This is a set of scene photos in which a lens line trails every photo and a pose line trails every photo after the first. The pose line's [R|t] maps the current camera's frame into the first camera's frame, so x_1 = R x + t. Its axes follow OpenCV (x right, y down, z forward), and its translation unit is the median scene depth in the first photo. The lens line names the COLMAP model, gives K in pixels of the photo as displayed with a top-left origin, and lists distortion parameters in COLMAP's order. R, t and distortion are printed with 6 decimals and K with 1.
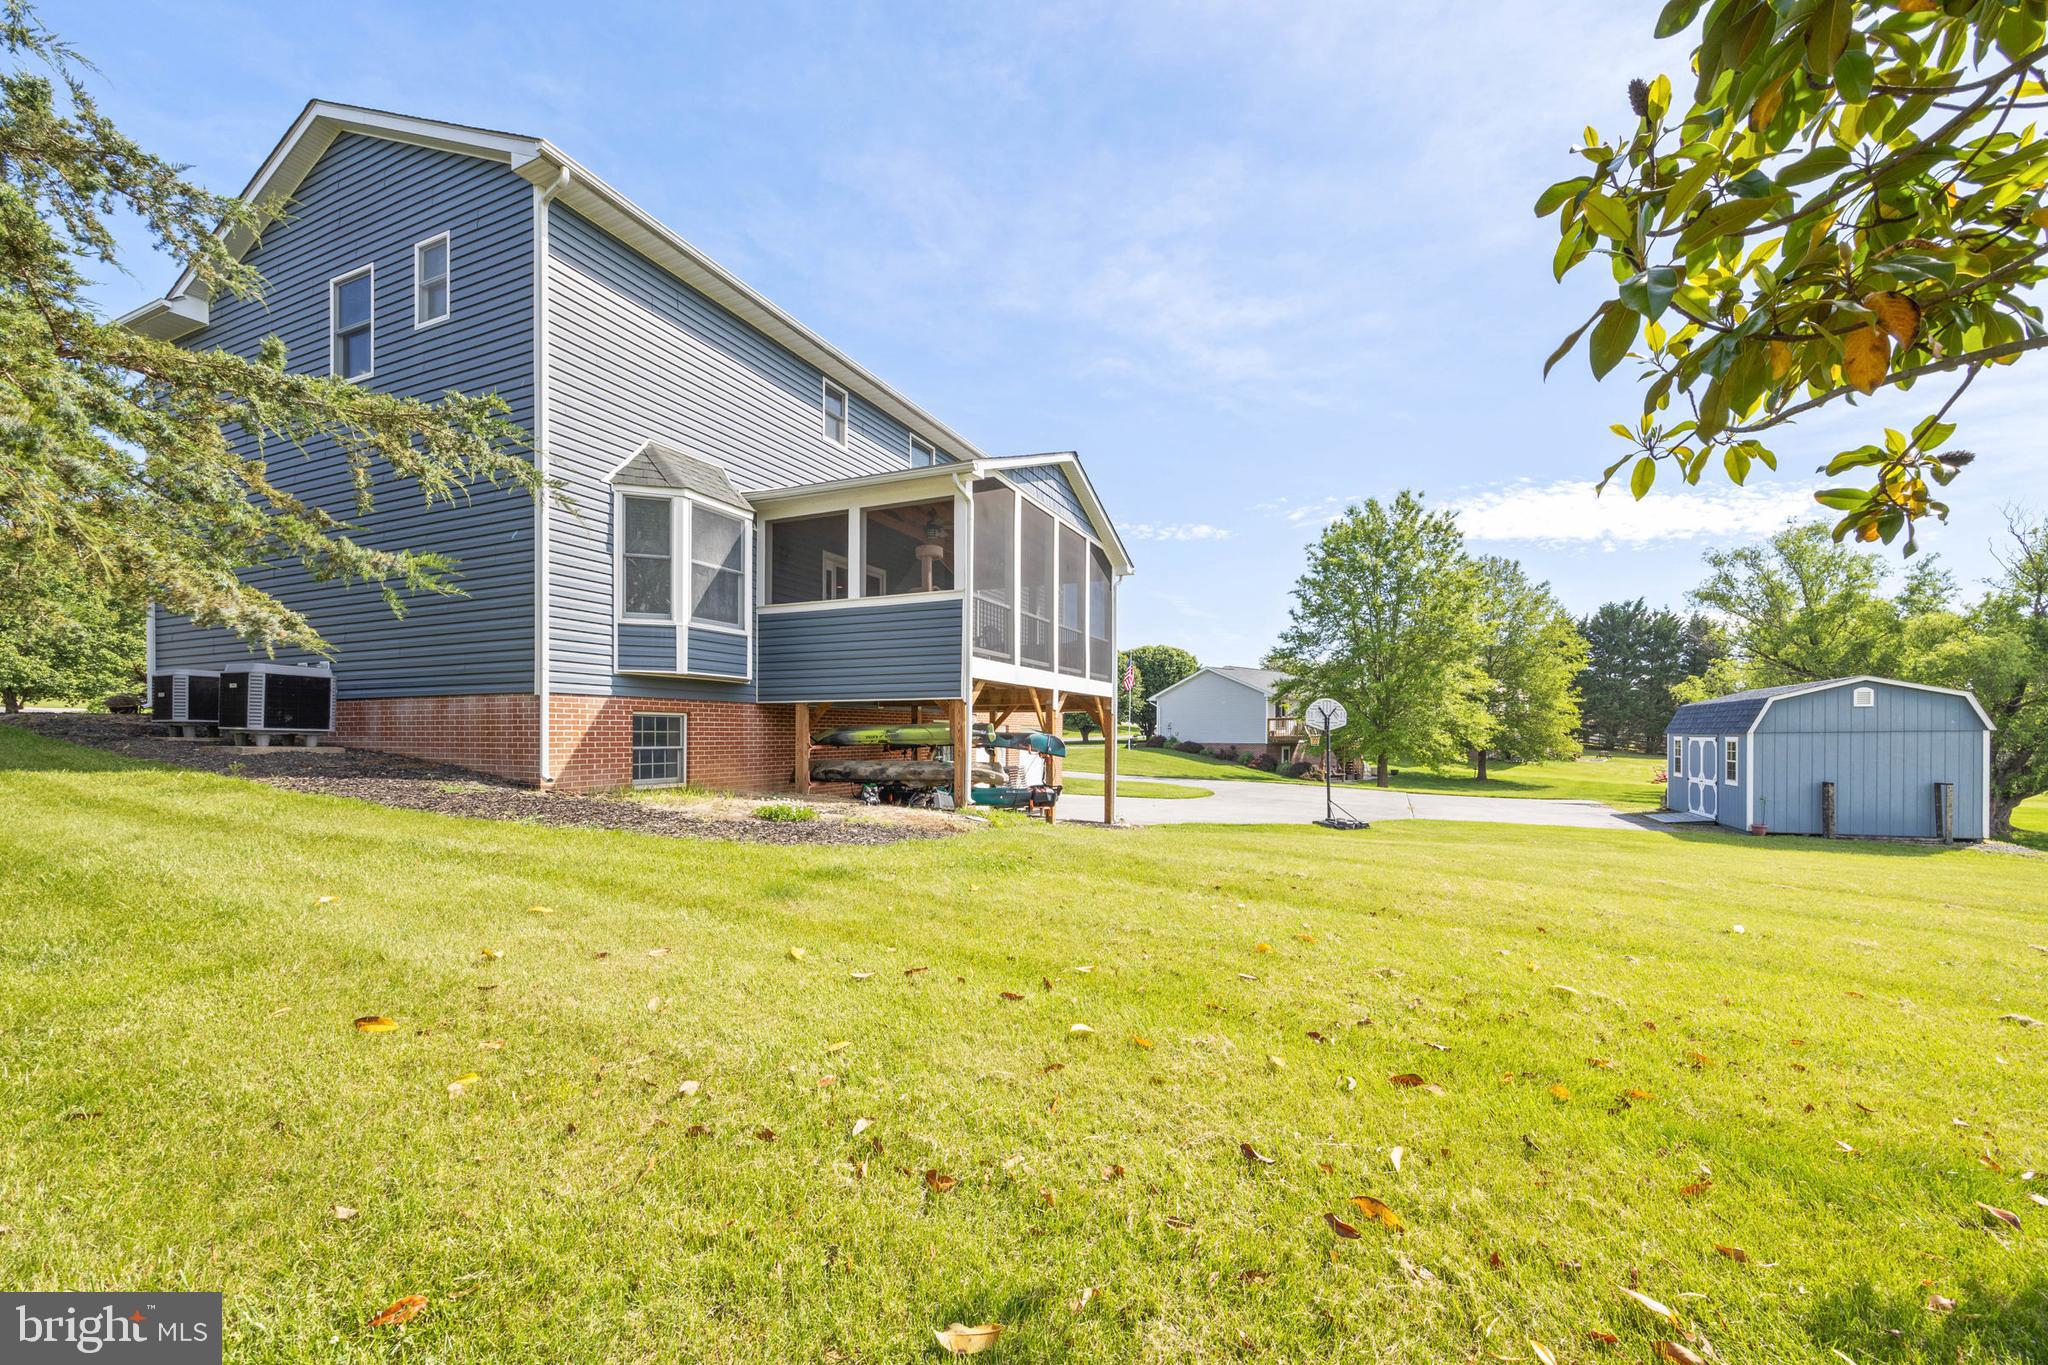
lens RADIAL K [[806.0, 0, 1053.8], [0, 806.0, 740.5], [0, 0, 1]] dist [0.002516, 0.000301]
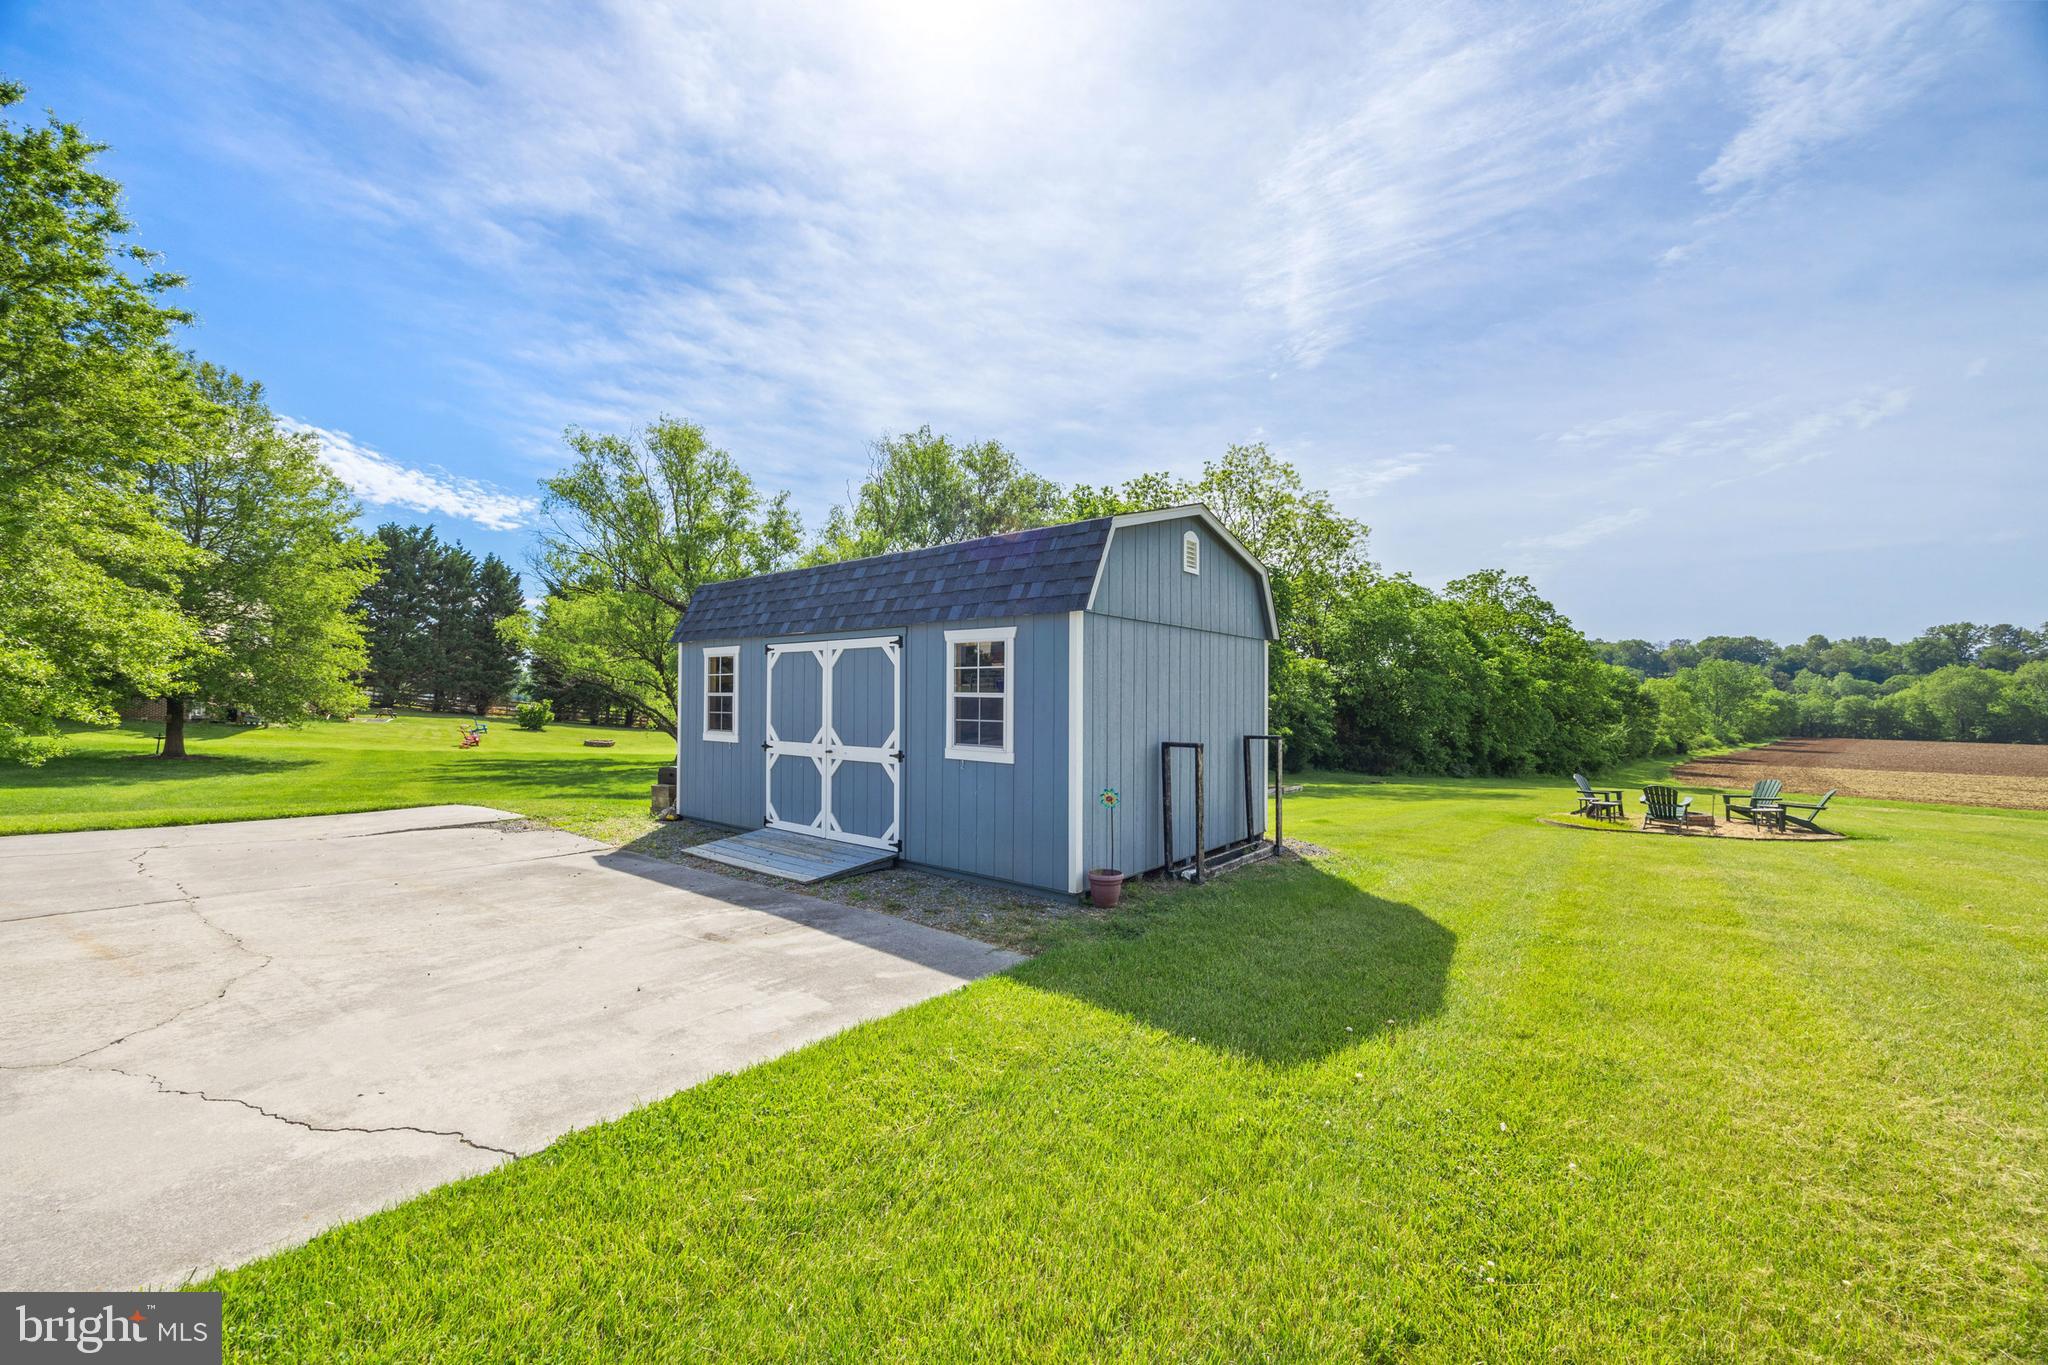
lens RADIAL K [[806.0, 0, 1027.5], [0, 806.0, 691.8], [0, 0, 1]] dist [0.002516, 0.000301]
pose [[0.276733, 0.017431, 0.960789, 0.177515], [-0.005865, 0.999847, -0.016451, 0.010740], [-0.960929, -0.001083, 0.276793, 0.315799]]
